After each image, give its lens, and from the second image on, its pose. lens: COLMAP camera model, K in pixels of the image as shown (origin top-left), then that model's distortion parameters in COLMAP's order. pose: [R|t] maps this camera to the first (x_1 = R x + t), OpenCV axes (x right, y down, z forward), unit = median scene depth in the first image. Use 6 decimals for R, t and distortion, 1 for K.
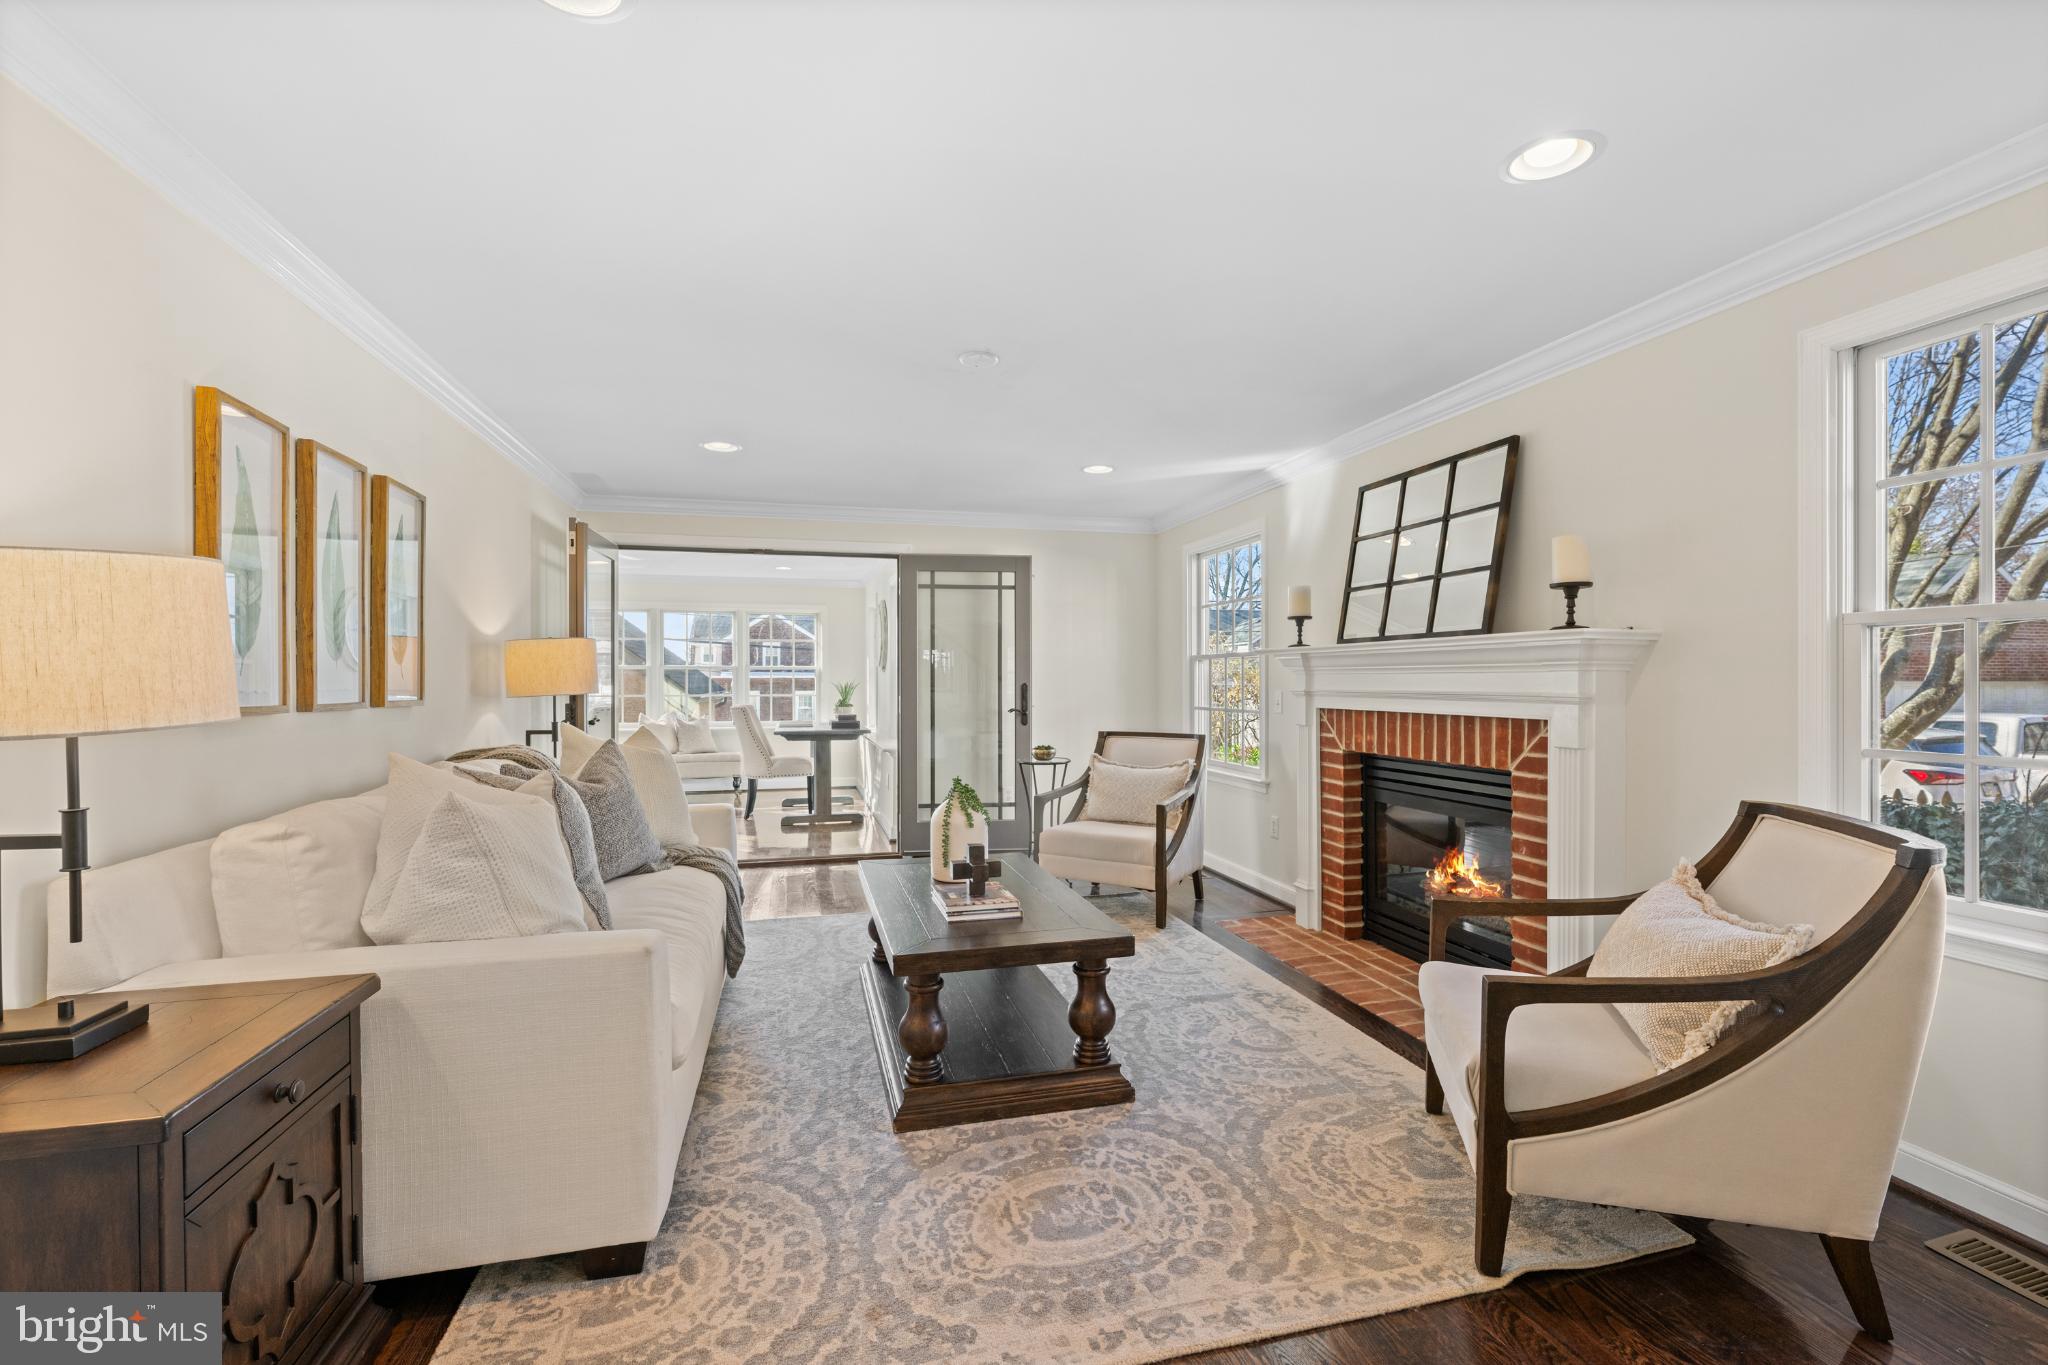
lens RADIAL K [[869.1, 0, 1021.6], [0, 869.1, 687.8], [0, 0, 1]] dist [-0.001706, -0.000377]
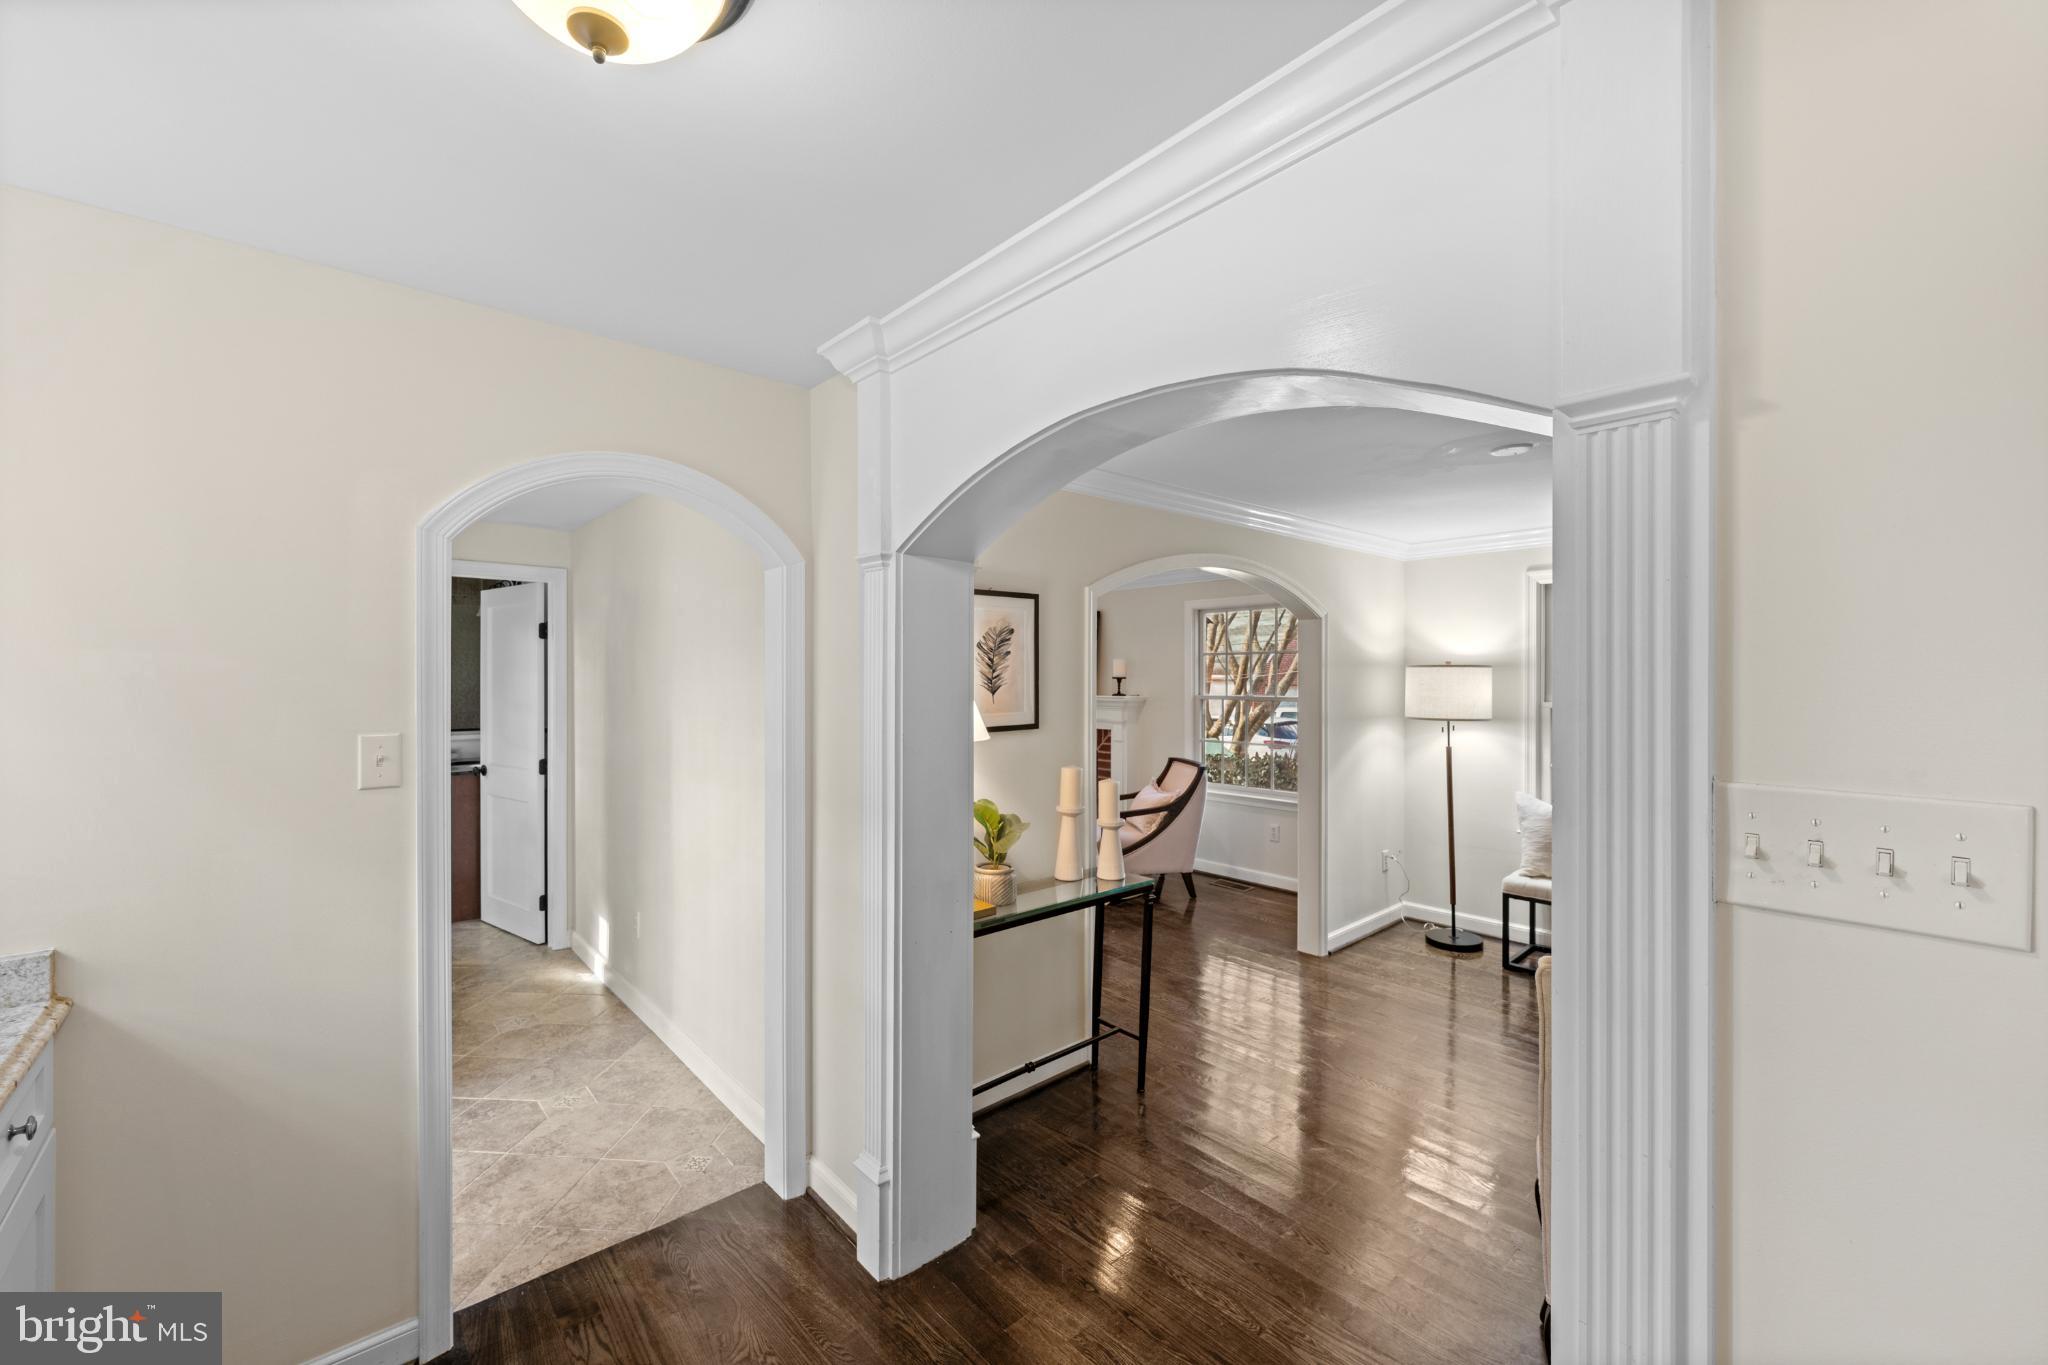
lens RADIAL K [[802.8, 0, 1020.5], [0, 802.8, 680.4], [0, 0, 1]] dist [0.000055, 0.000018]
pose [[0.890161, 0.001720, 0.455642, -0.928876], [-0.000442, 0.999996, -0.002912, -0.133961], [-0.455645, 0.002390, 0.890158, -1.286166]]
